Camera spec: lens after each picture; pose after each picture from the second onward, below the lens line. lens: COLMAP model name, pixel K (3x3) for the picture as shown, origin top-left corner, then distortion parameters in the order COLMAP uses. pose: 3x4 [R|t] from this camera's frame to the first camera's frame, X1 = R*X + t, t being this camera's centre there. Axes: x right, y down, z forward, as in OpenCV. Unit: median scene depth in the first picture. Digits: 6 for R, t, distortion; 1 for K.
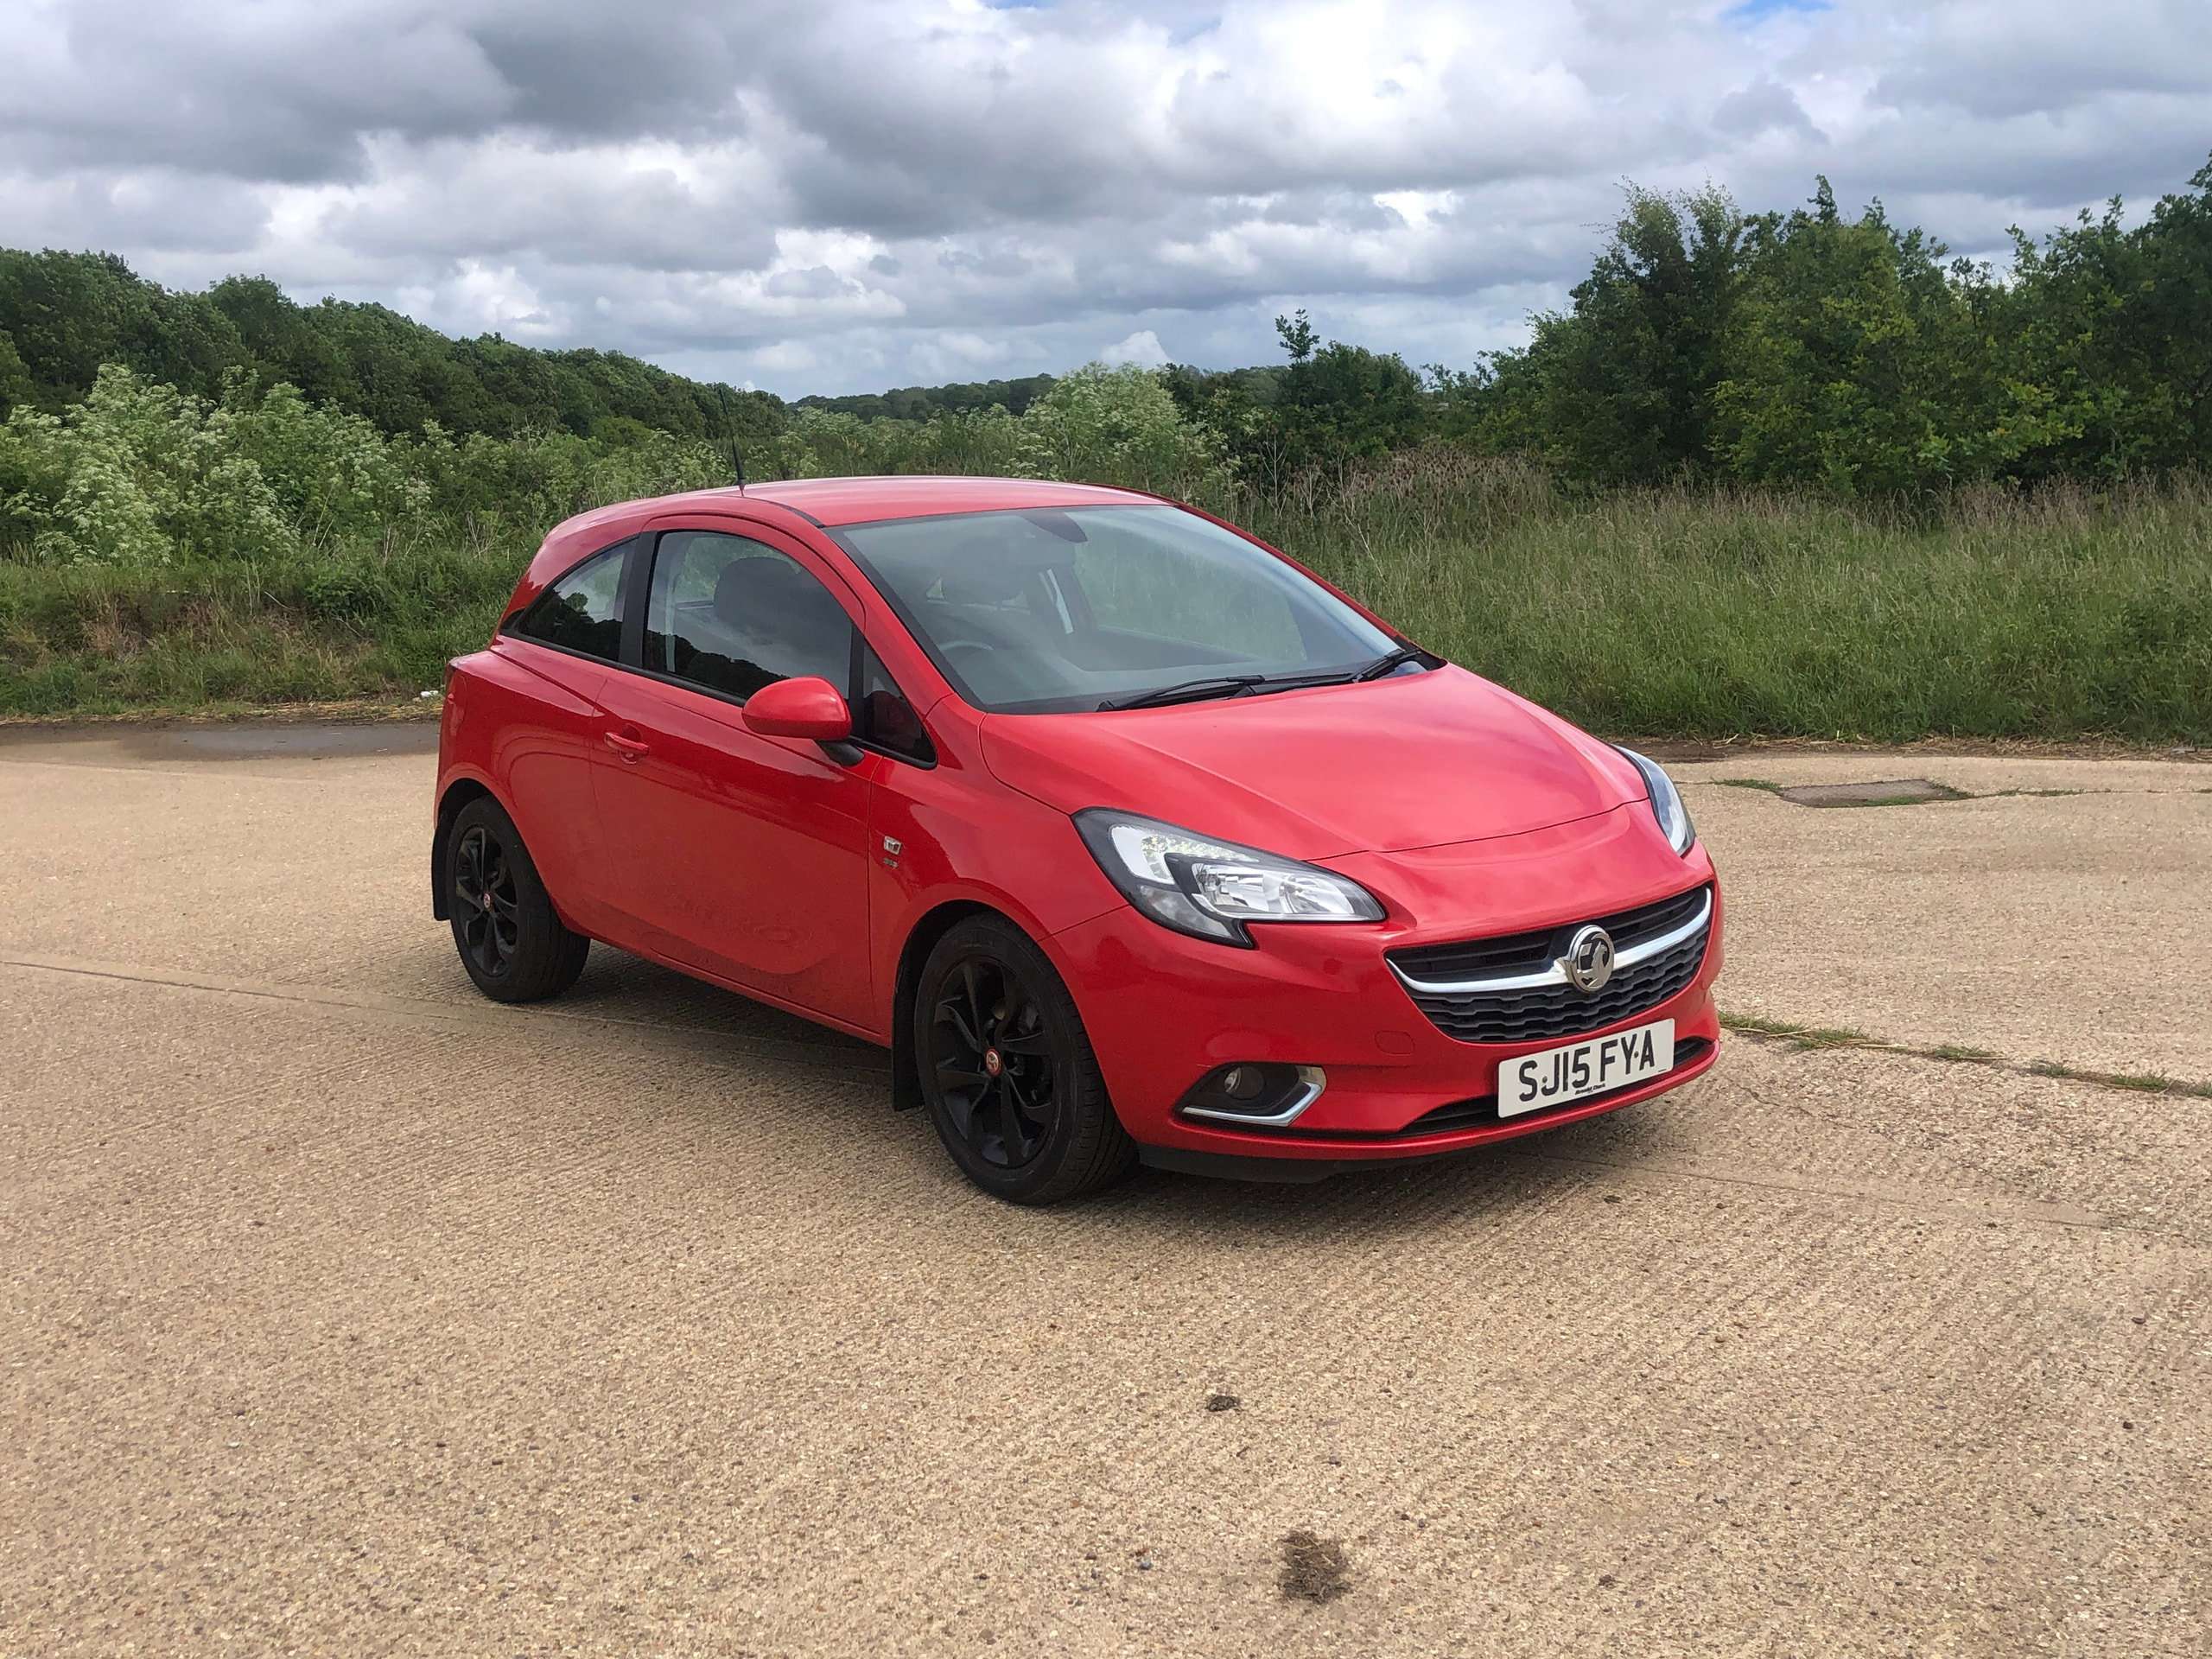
lens RADIAL K [[2369.8, 0, 1116.8], [0, 2369.8, 829.4], [0, 0, 1]] dist [0.131575, -0.377416]
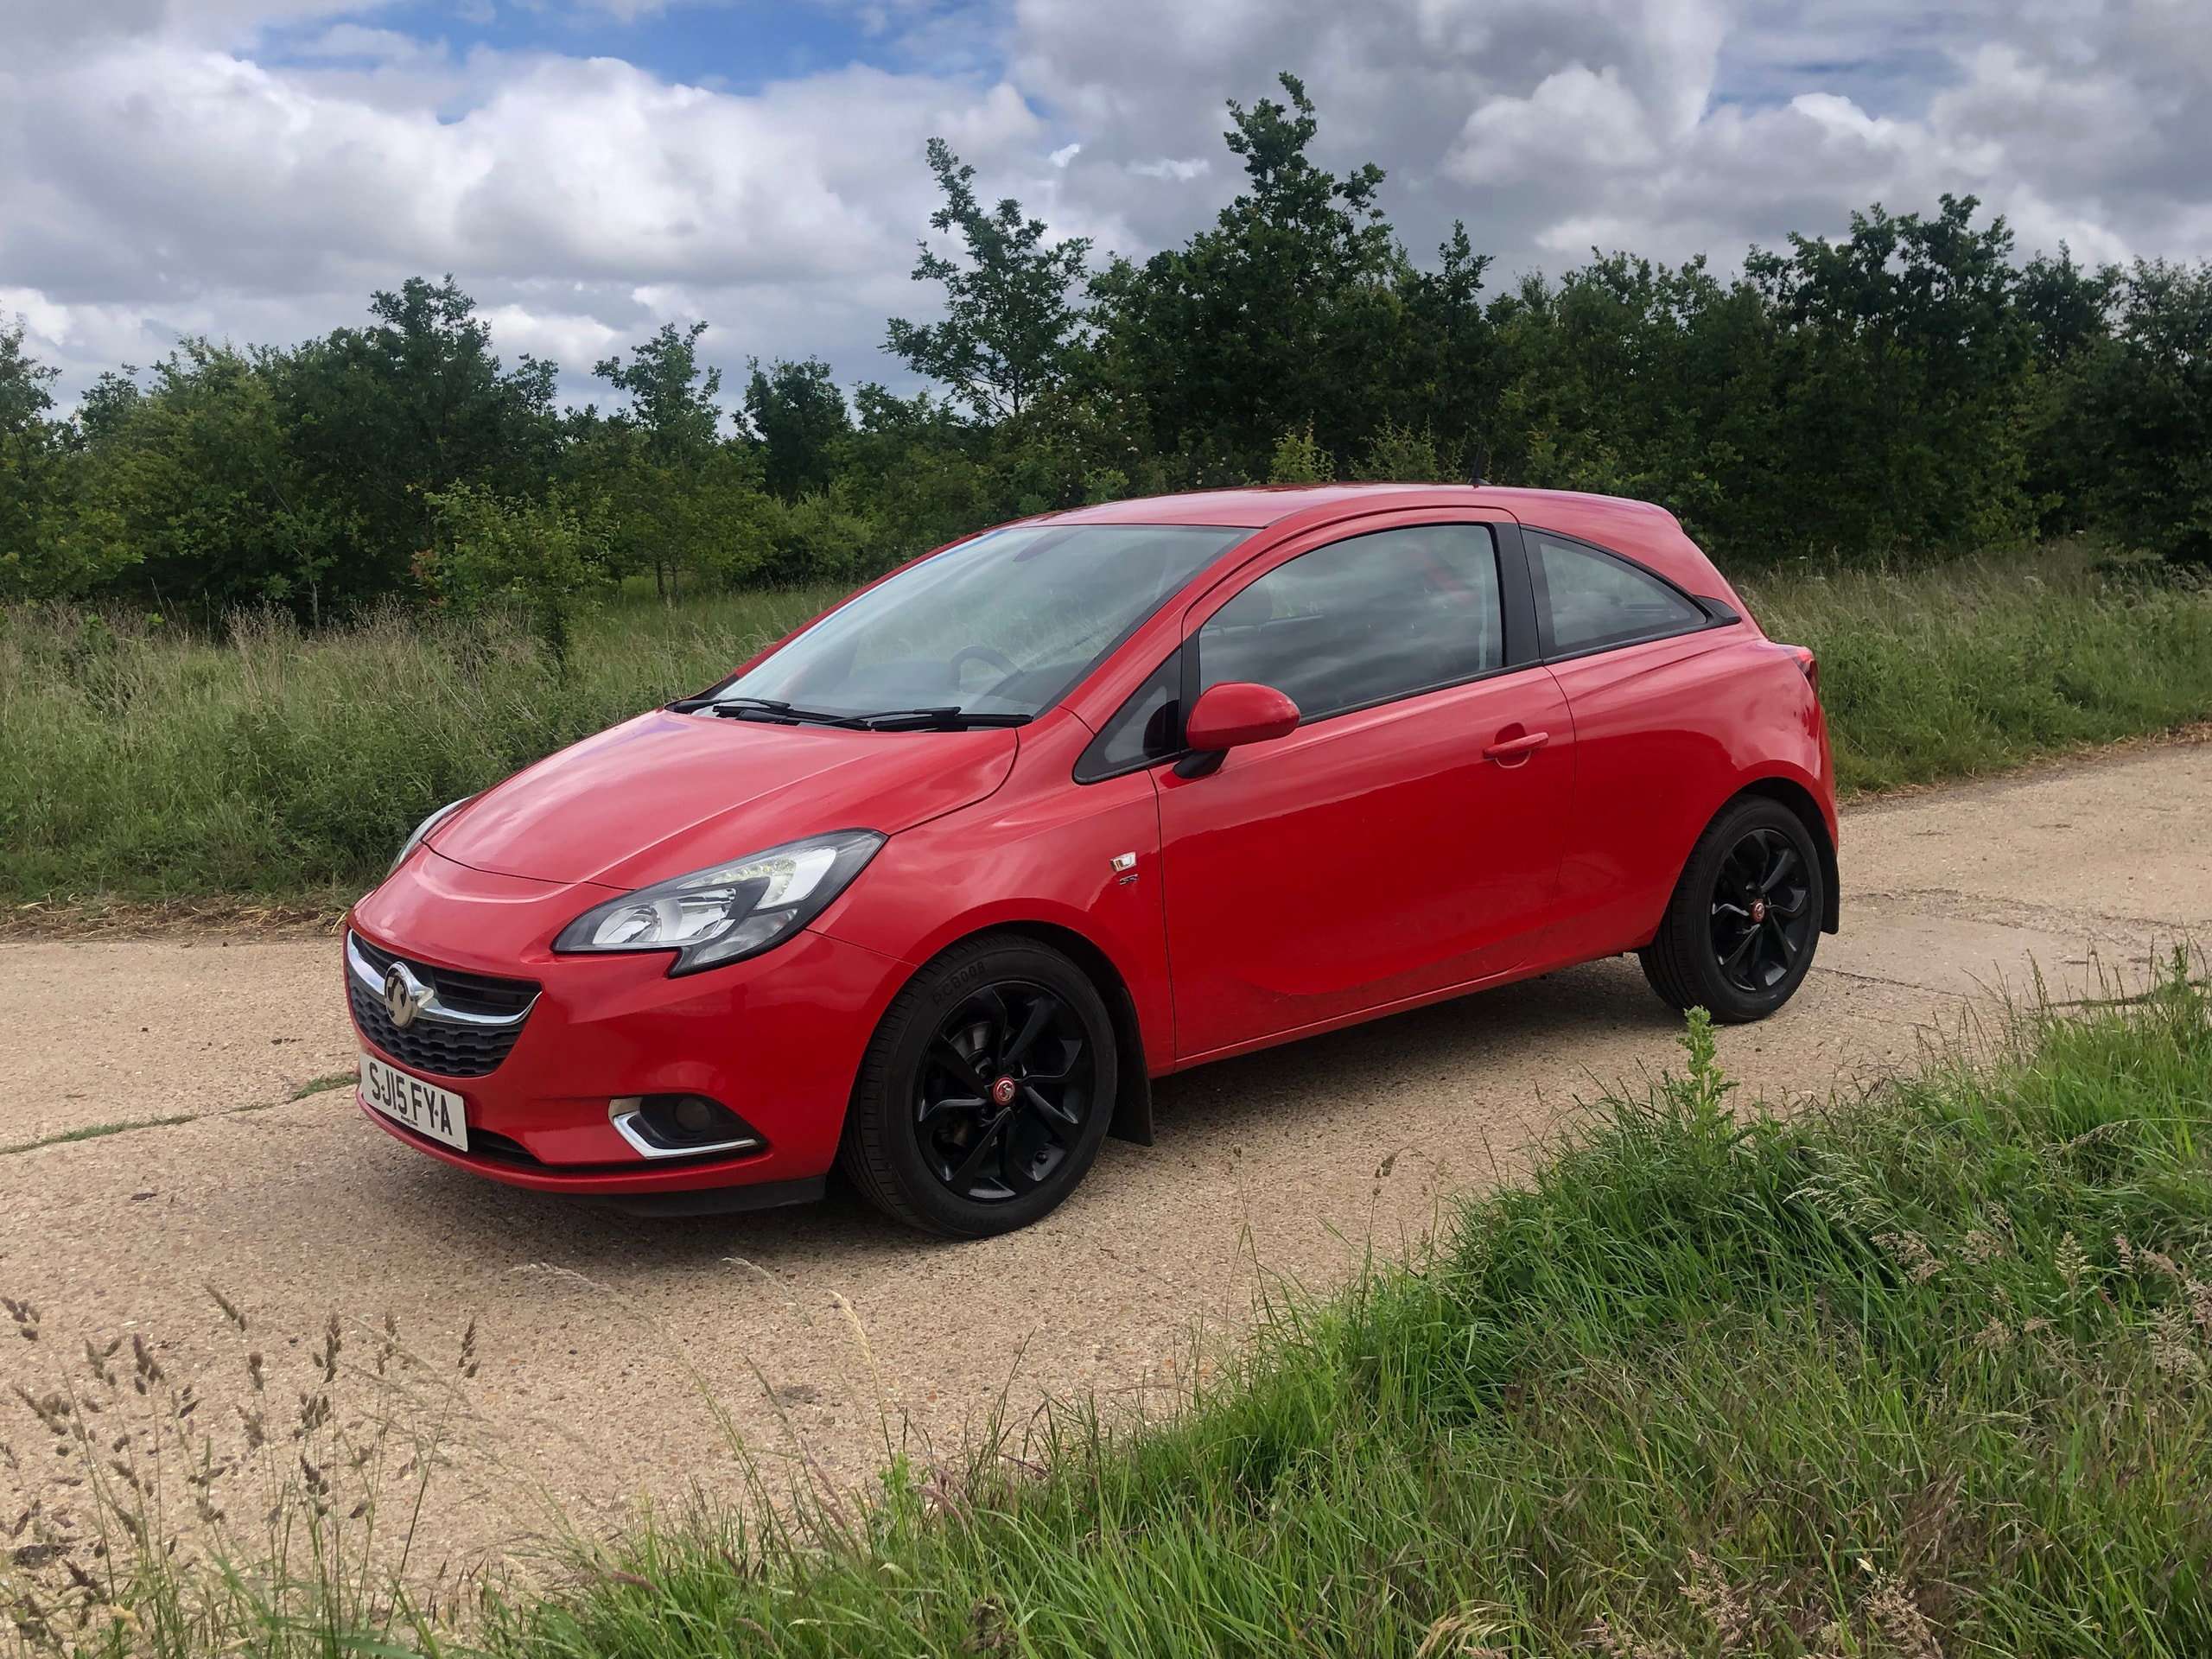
lens RADIAL K [[2273.6, 0, 1115.2], [0, 2273.6, 832.4], [0, 0, 1]] dist [0.127503, -0.381047]
pose [[0.016314, 0.177672, -0.983955, 1.145225], [-0.129385, 0.976187, 0.174124, -0.221696], [0.991460, 0.124468, 0.038913, 1.240324]]
